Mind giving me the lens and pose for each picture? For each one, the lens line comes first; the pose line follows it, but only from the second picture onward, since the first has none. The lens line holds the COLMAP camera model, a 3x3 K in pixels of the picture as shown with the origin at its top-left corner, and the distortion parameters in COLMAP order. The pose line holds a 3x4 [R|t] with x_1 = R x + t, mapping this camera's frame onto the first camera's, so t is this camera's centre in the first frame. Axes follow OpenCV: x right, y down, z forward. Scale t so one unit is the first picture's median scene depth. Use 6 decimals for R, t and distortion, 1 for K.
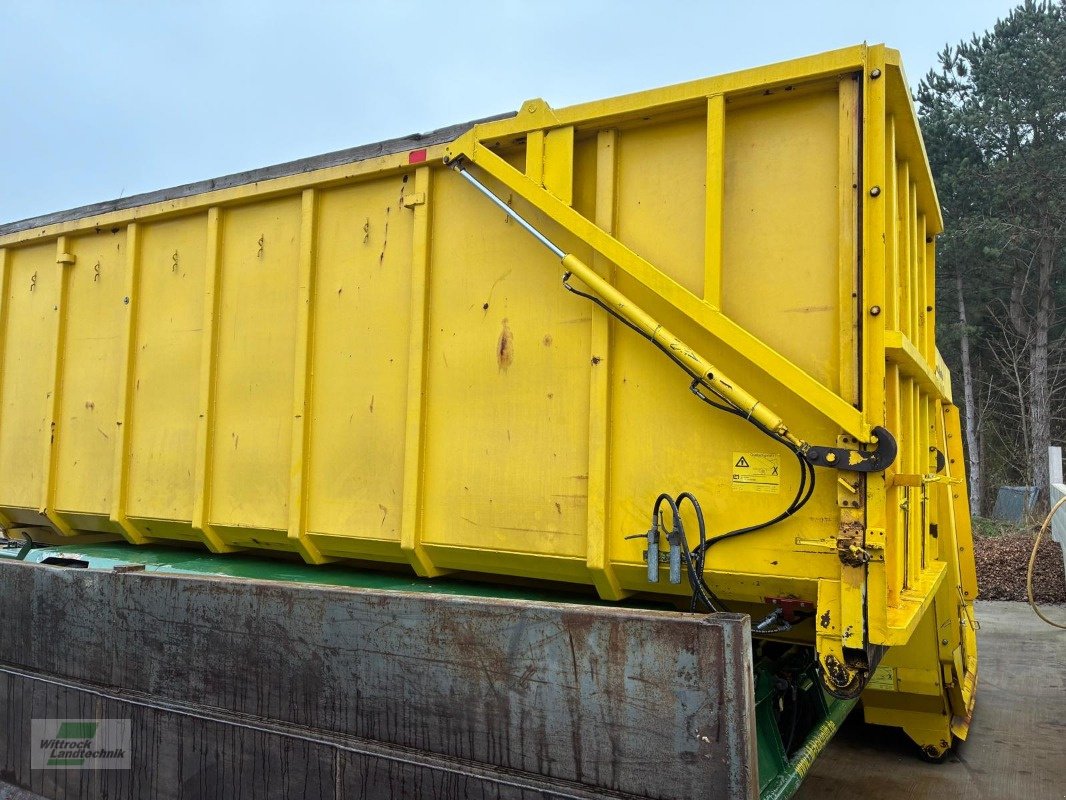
lens RADIAL K [[819.5, 0, 532.4], [0, 819.5, 398.0], [0, 0, 1]] dist [0.021975, -0.008448]
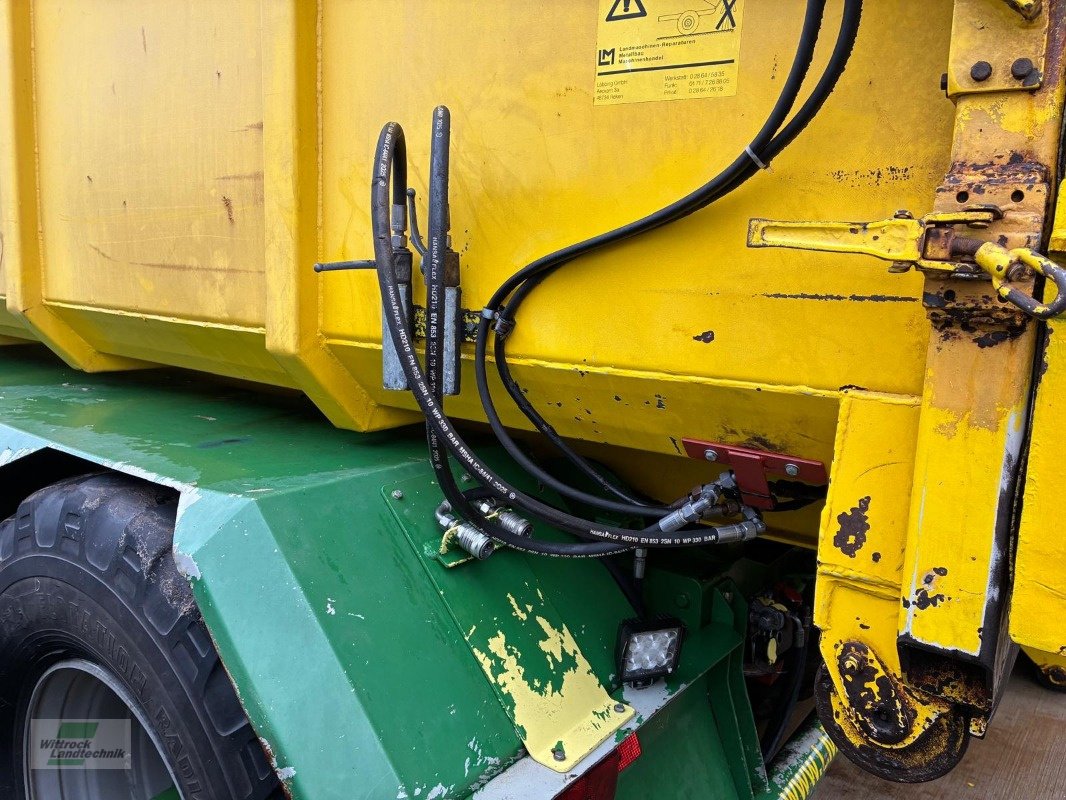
lens RADIAL K [[819.5, 0, 530.9], [0, 819.5, 402.3], [0, 0, 1]] dist [0.021975, -0.008448]
pose [[0.993298, 0.031694, -0.111147, 0.271229], [-0.006253, 0.974994, 0.222145, 0.160934], [0.115409, -0.219962, 0.968658, 0.707575]]
